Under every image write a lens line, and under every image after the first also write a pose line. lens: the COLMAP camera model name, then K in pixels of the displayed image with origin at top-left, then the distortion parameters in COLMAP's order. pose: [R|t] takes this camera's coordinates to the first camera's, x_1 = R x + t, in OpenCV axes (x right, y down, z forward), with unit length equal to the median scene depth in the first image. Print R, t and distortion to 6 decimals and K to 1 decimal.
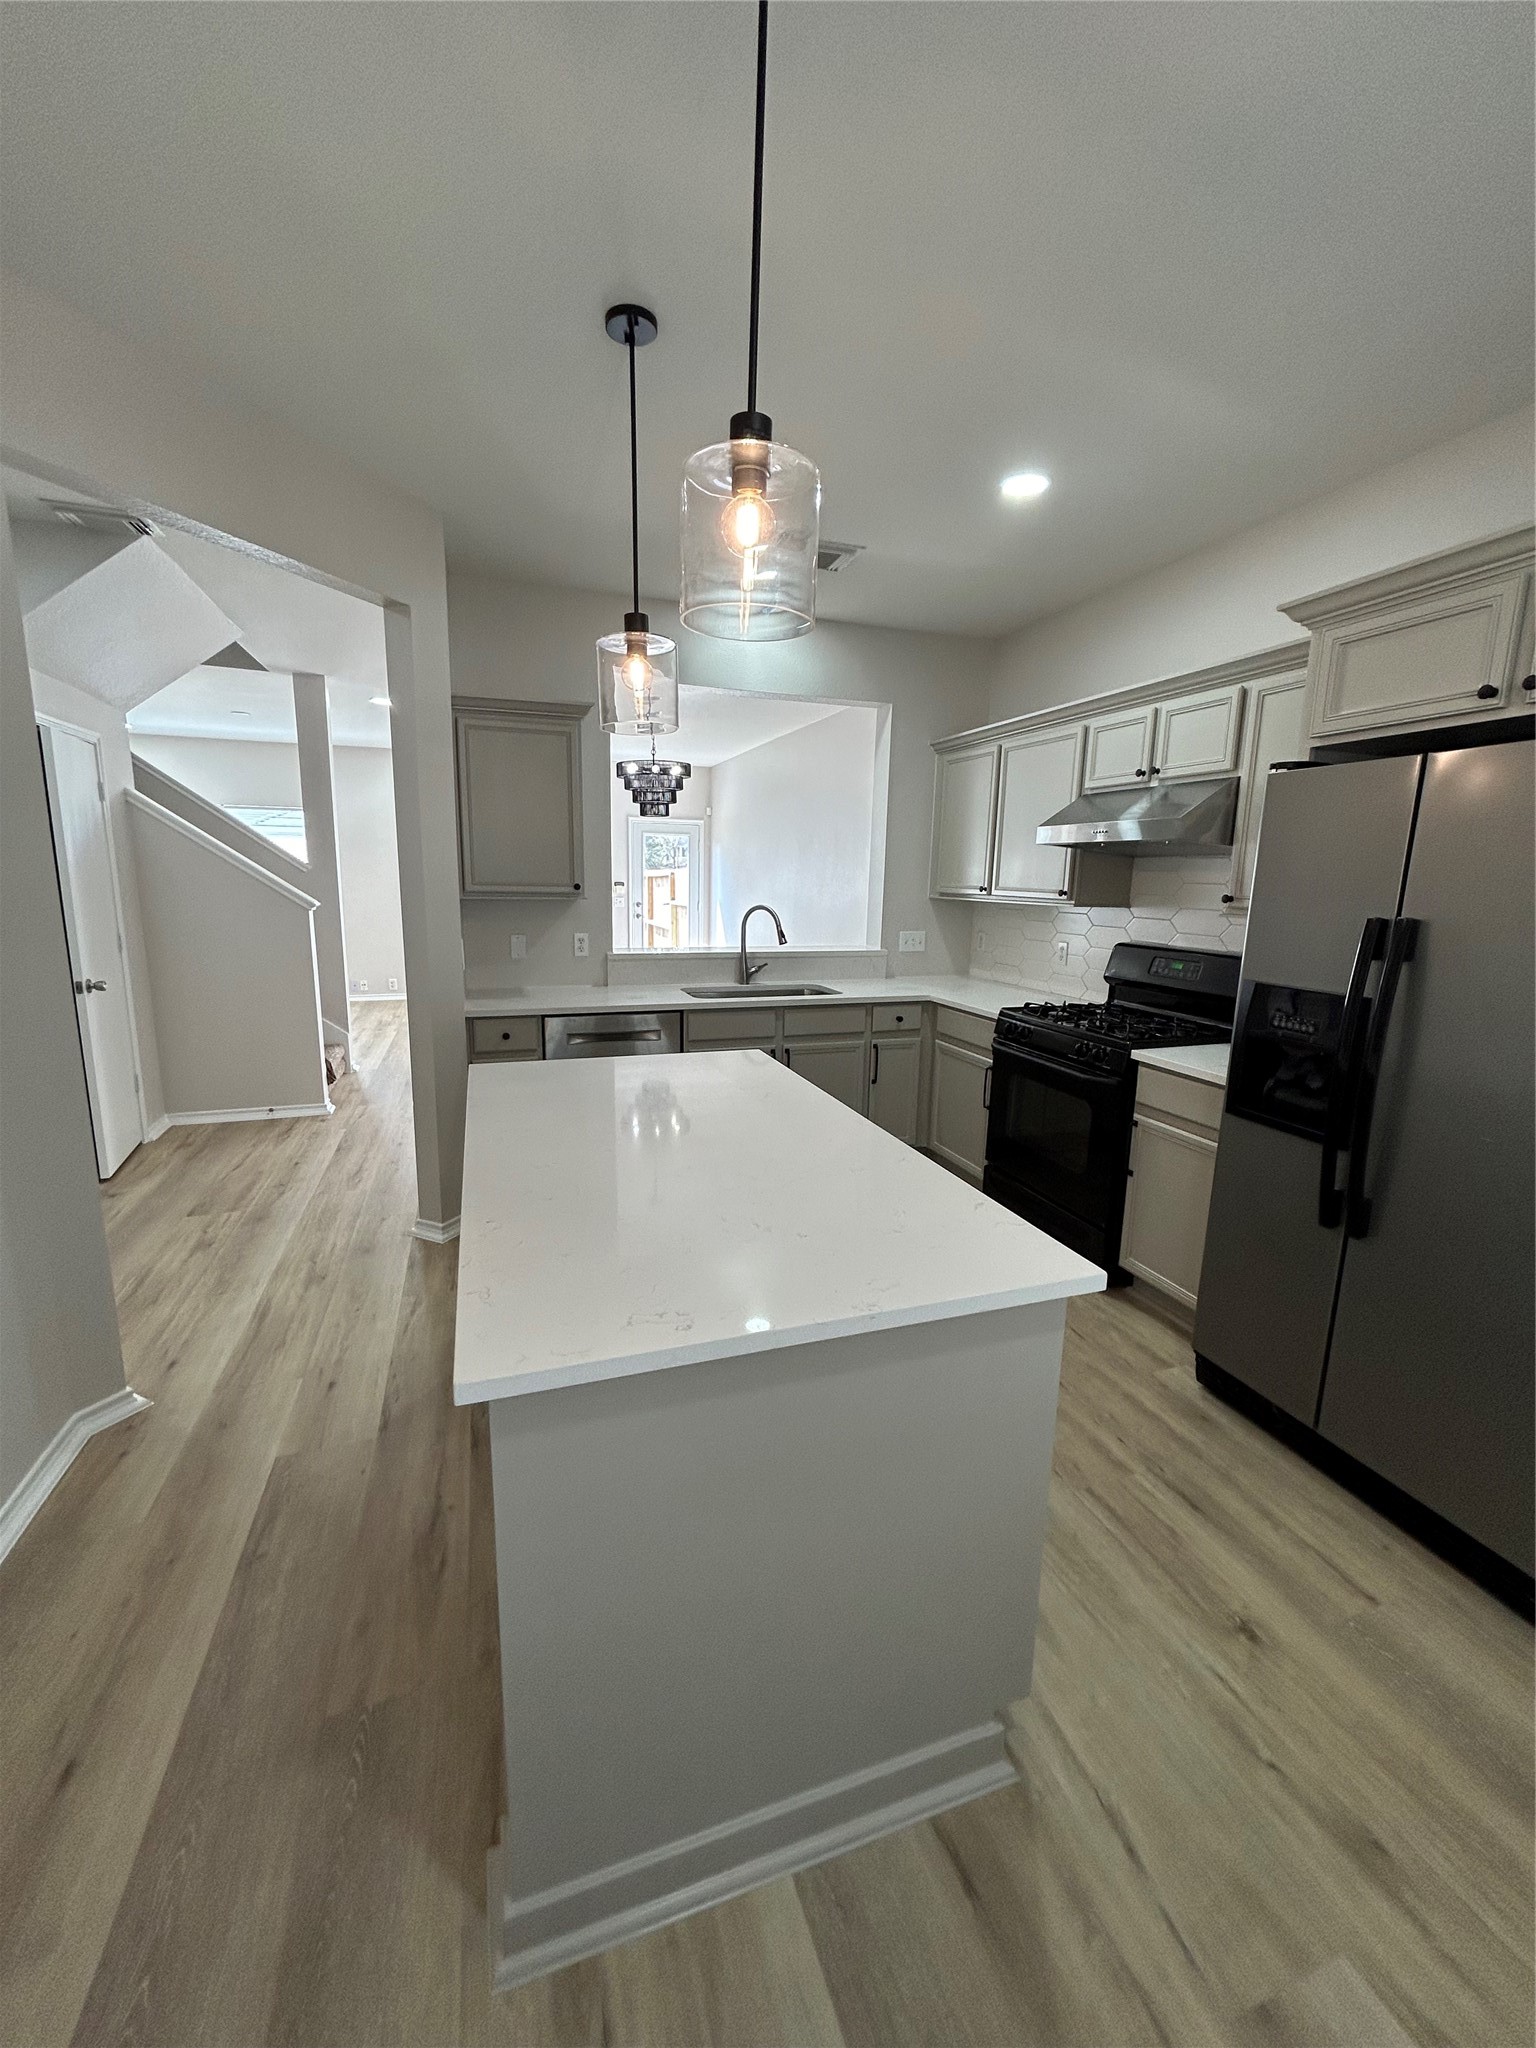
lens RADIAL K [[816.8, 0, 763.9], [0, 816.8, 1024.9], [0, 0, 1]] dist [-0.002472, -0.000353]
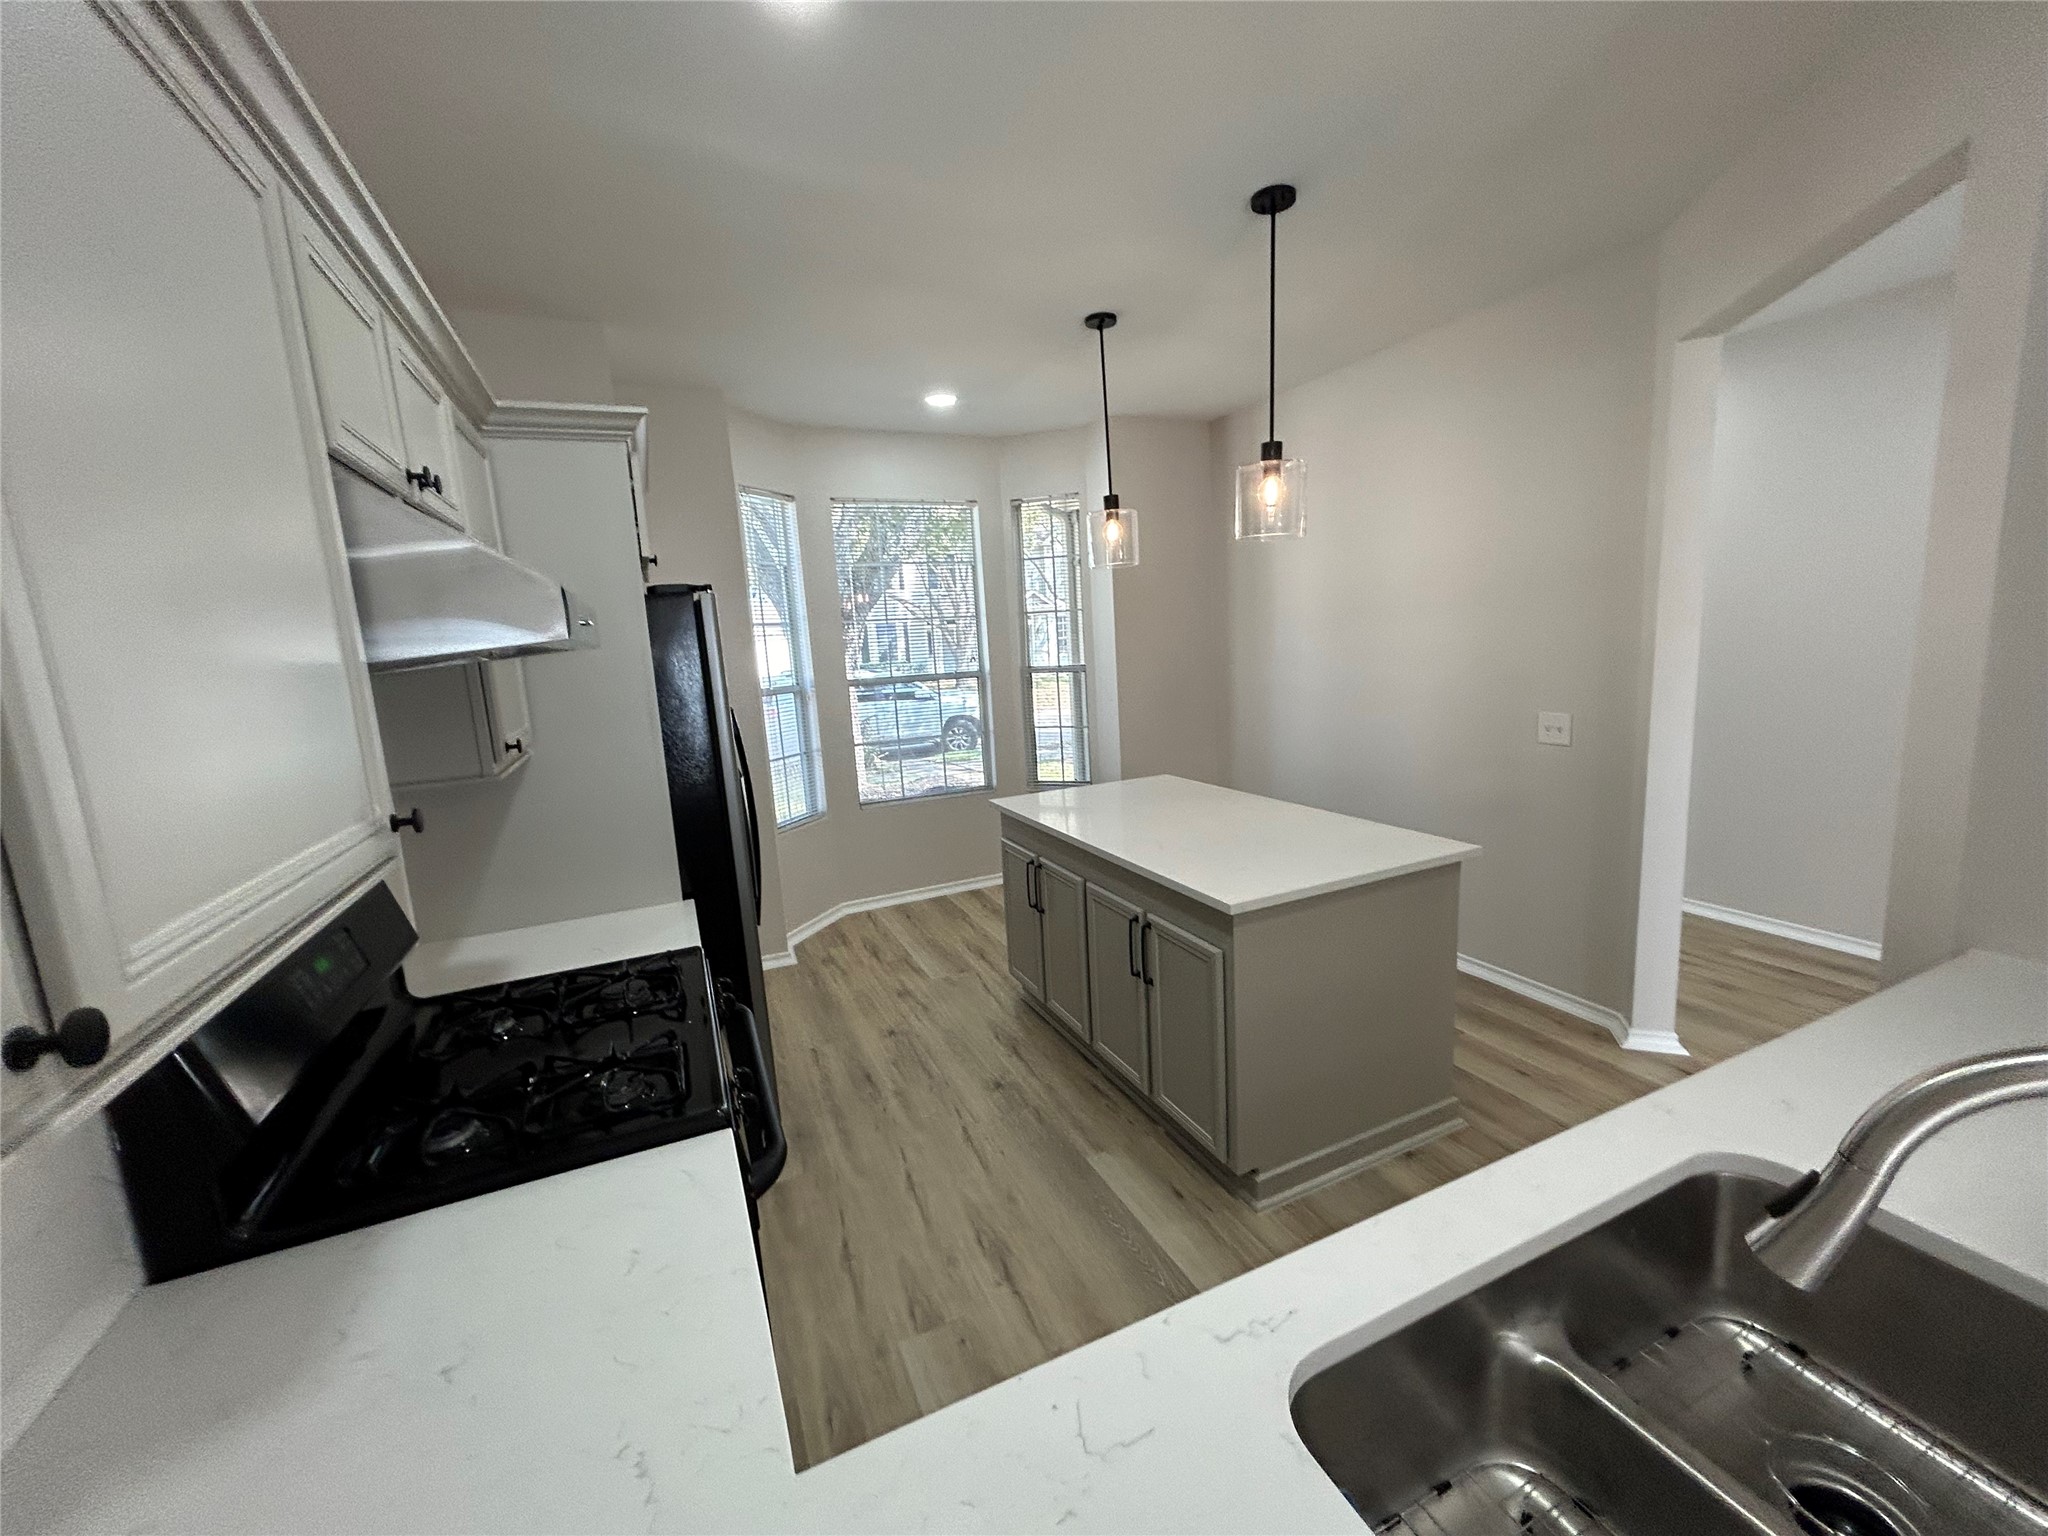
lens RADIAL K [[816.8, 0, 1028.9], [0, 816.8, 773.3], [0, 0, 1]] dist [-0.002472, -0.000353]
pose [[-0.994437, 0.054374, -0.090210, 0.188701], [0.020611, 0.940350, 0.339585, -0.268757], [0.103294, 0.335836, -0.936240, 1.299617]]
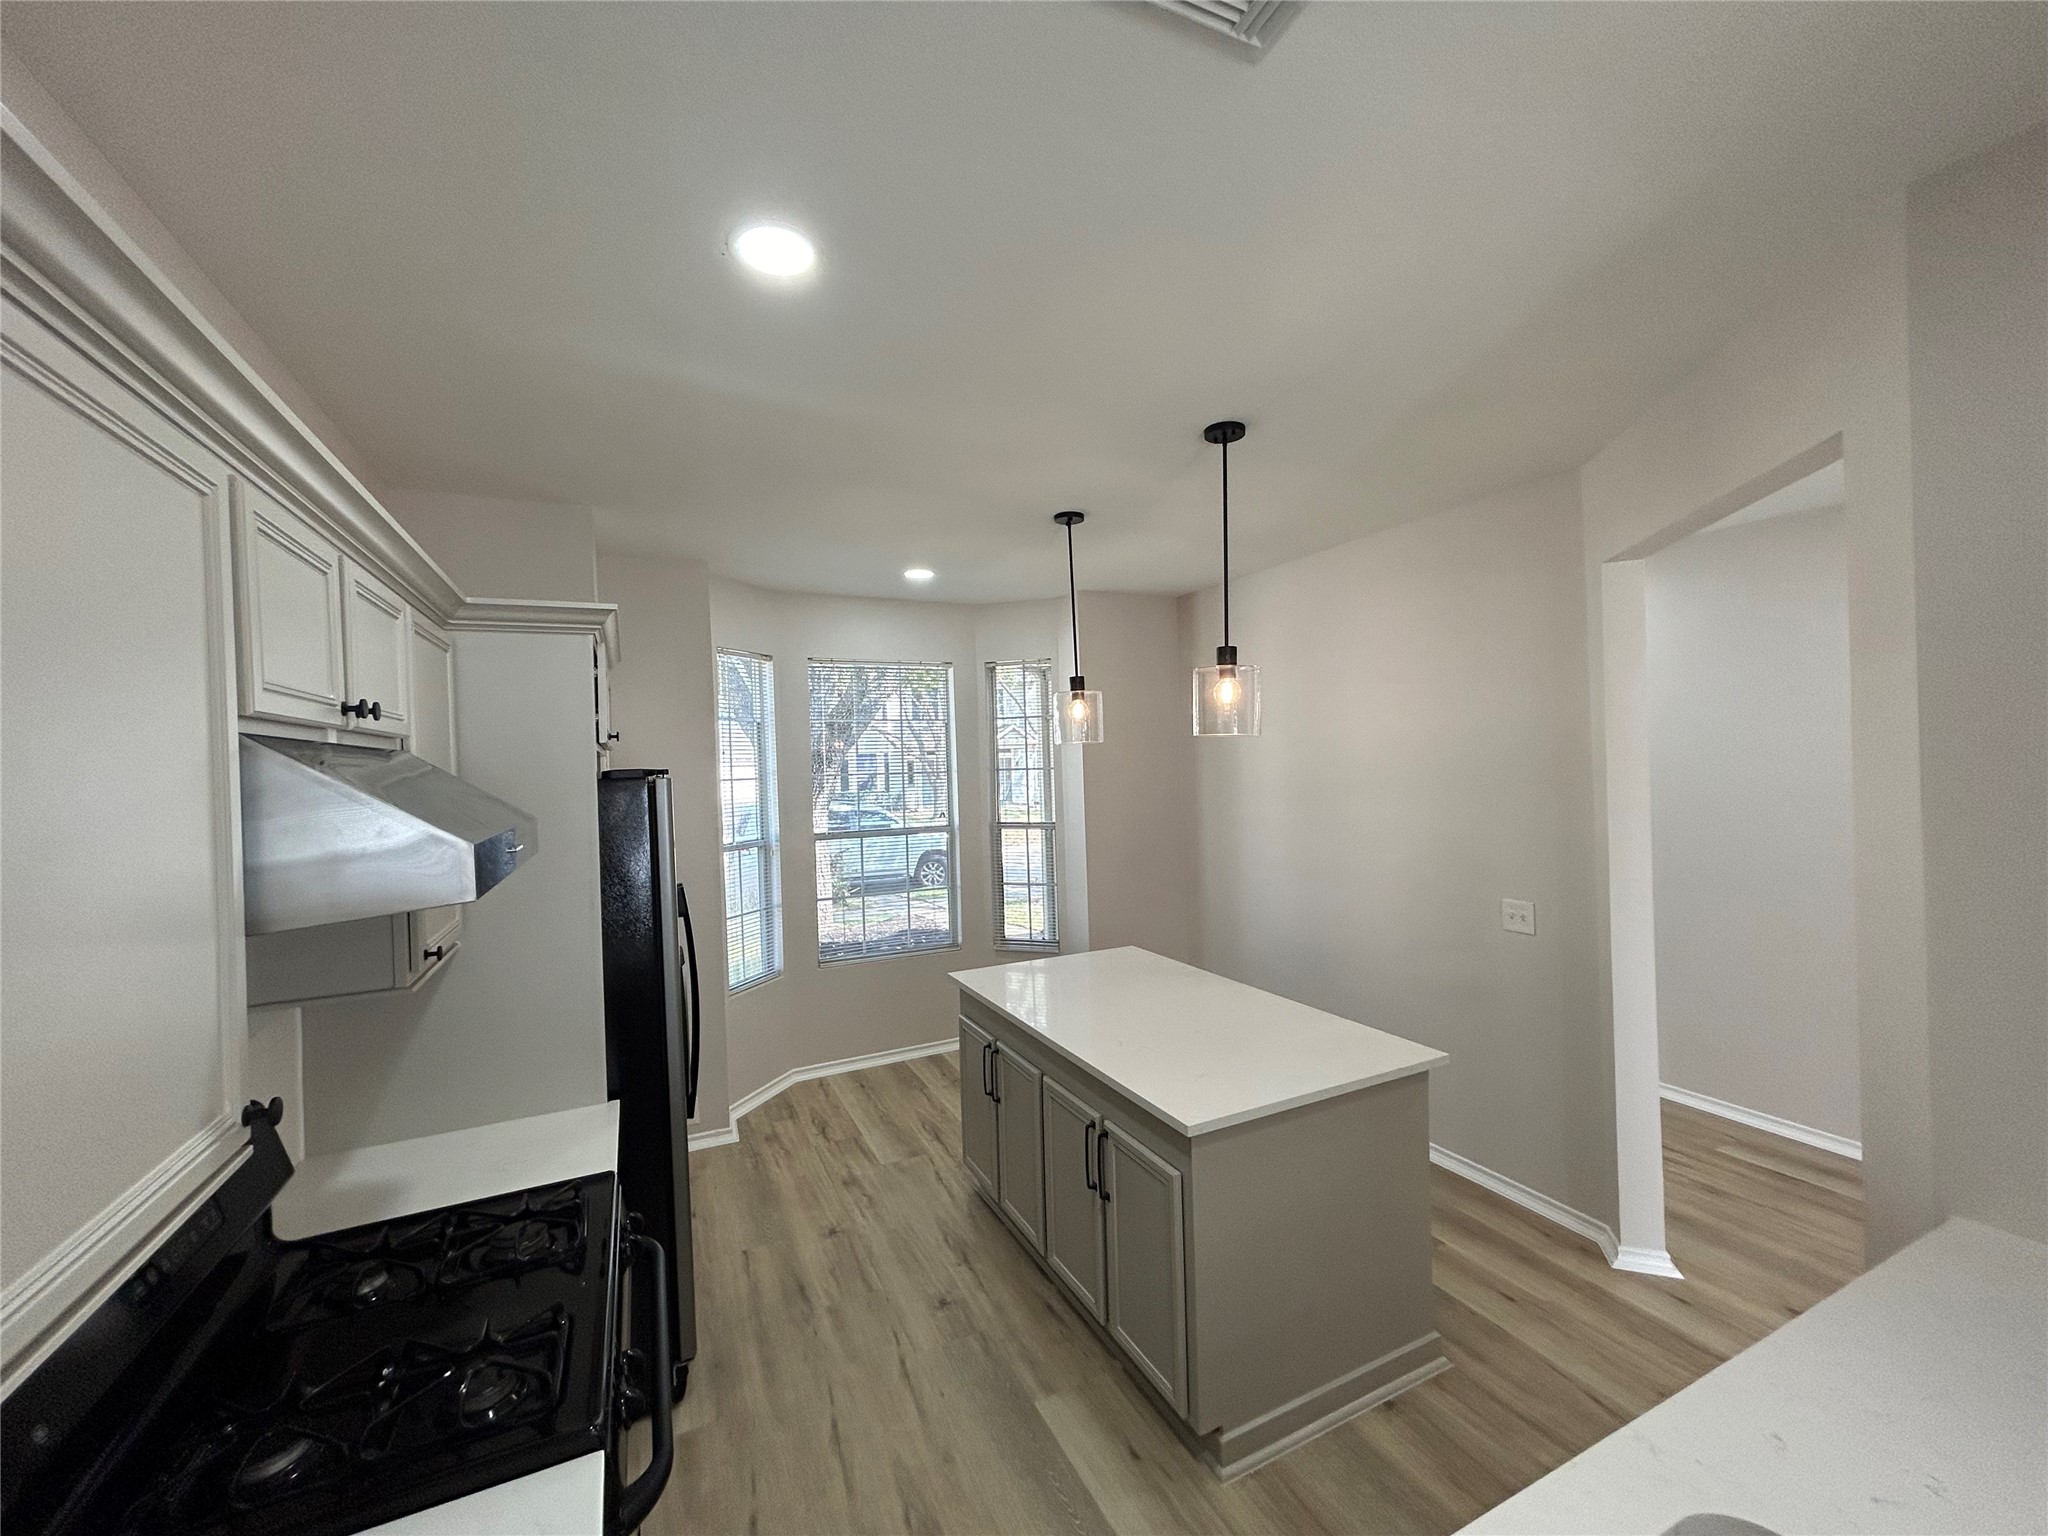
lens RADIAL K [[816.8, 0, 1028.2], [0, 816.8, 774.3], [0, 0, 1]] dist [-0.002472, -0.000353]
pose [[-0.992602, 0.013021, -0.120710, 0.168342], [-0.010221, 0.981740, 0.189954, -0.317208], [0.120980, 0.189782, -0.974344, 1.279397]]
